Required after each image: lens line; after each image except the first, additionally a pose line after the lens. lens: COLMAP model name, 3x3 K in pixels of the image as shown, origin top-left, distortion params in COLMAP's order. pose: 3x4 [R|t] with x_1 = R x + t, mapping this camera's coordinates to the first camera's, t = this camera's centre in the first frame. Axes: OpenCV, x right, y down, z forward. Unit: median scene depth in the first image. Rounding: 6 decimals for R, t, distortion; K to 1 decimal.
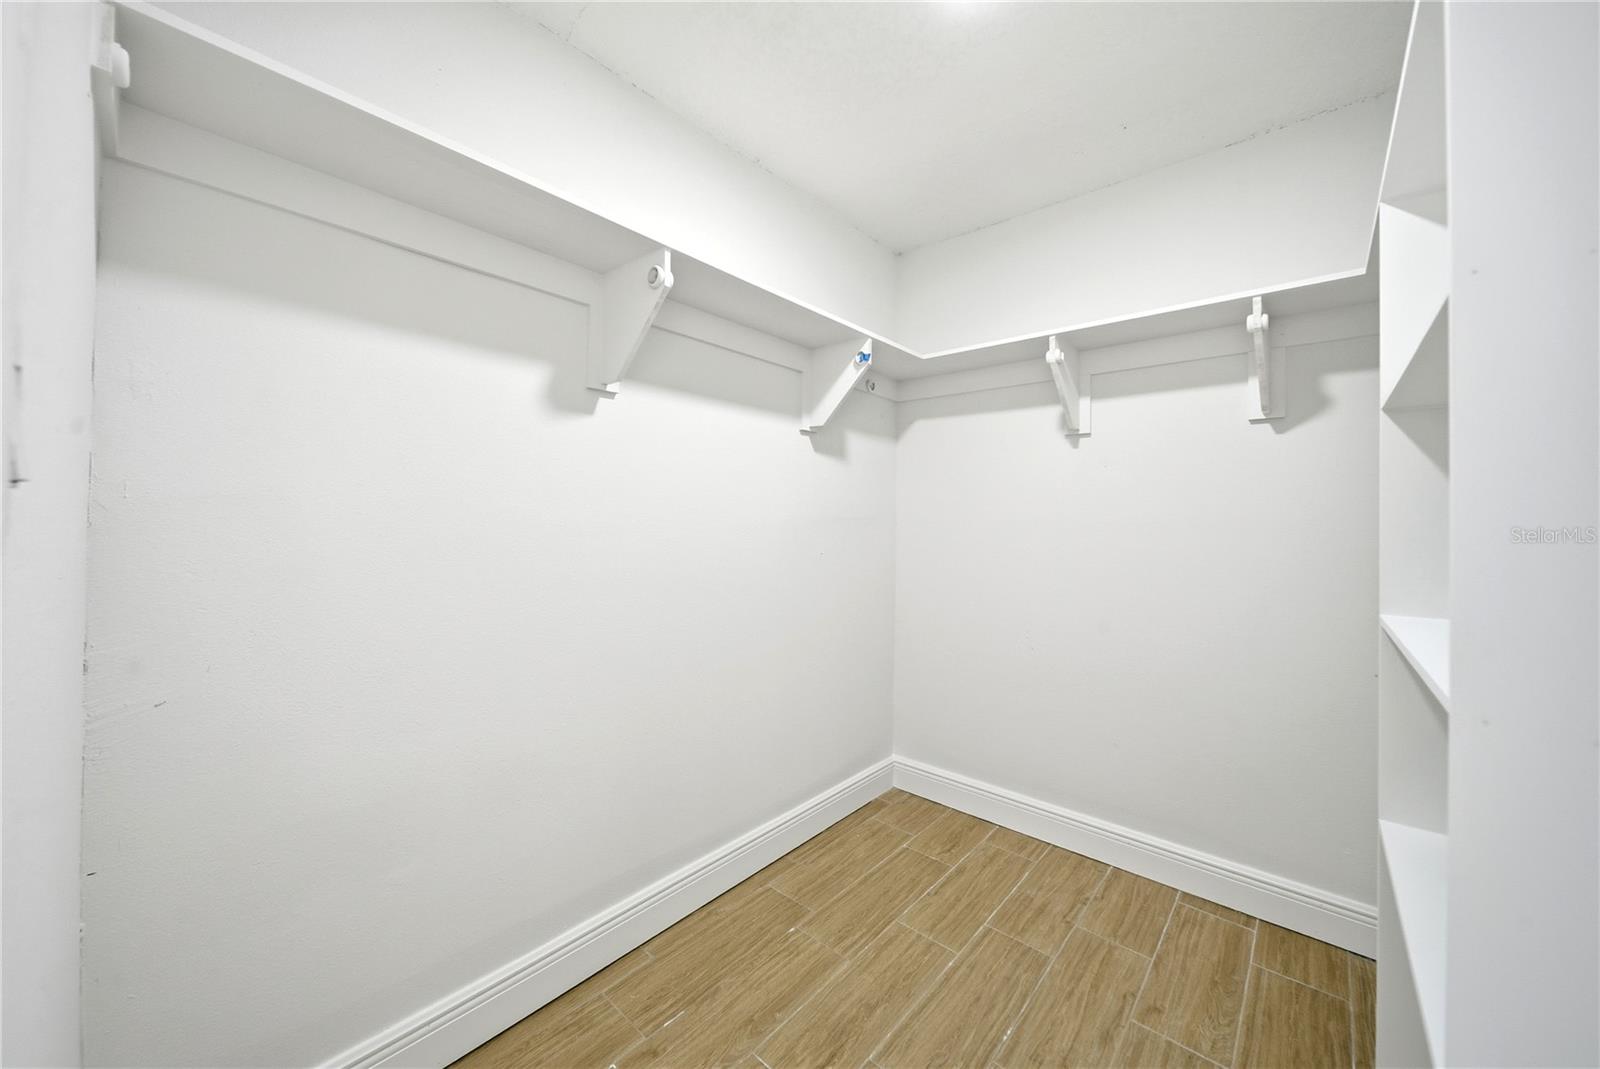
lens RADIAL K [[582.0, 0, 794.2], [0, 582.0, 516.7], [0, 0, 1]] dist [-0.000830, -0.000117]
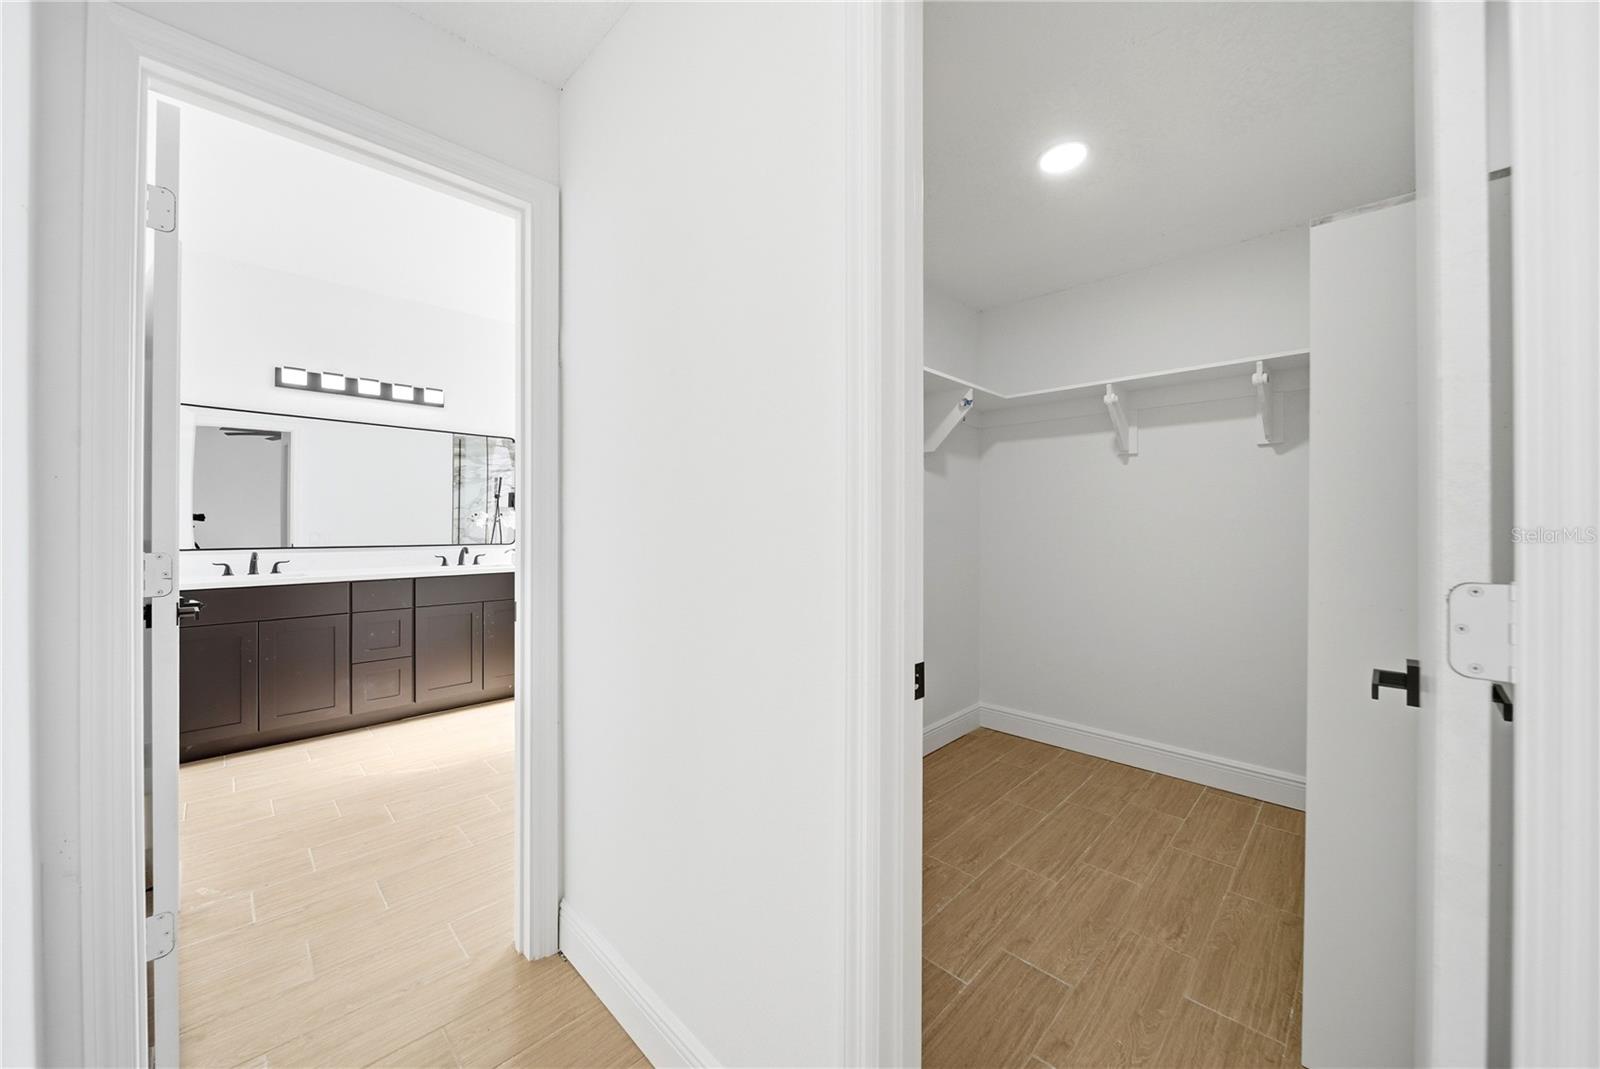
lens RADIAL K [[569.2, 0, 796.3], [0, 569.2, 529.3], [0, 0, 1]] dist [-0.000927, -0.000134]
pose [[0.998201, -0.014133, -0.058270, -0.232659], [0.015288, 0.999694, 0.019423, -0.007869], [0.057978, -0.020279, 0.998112, -0.412482]]
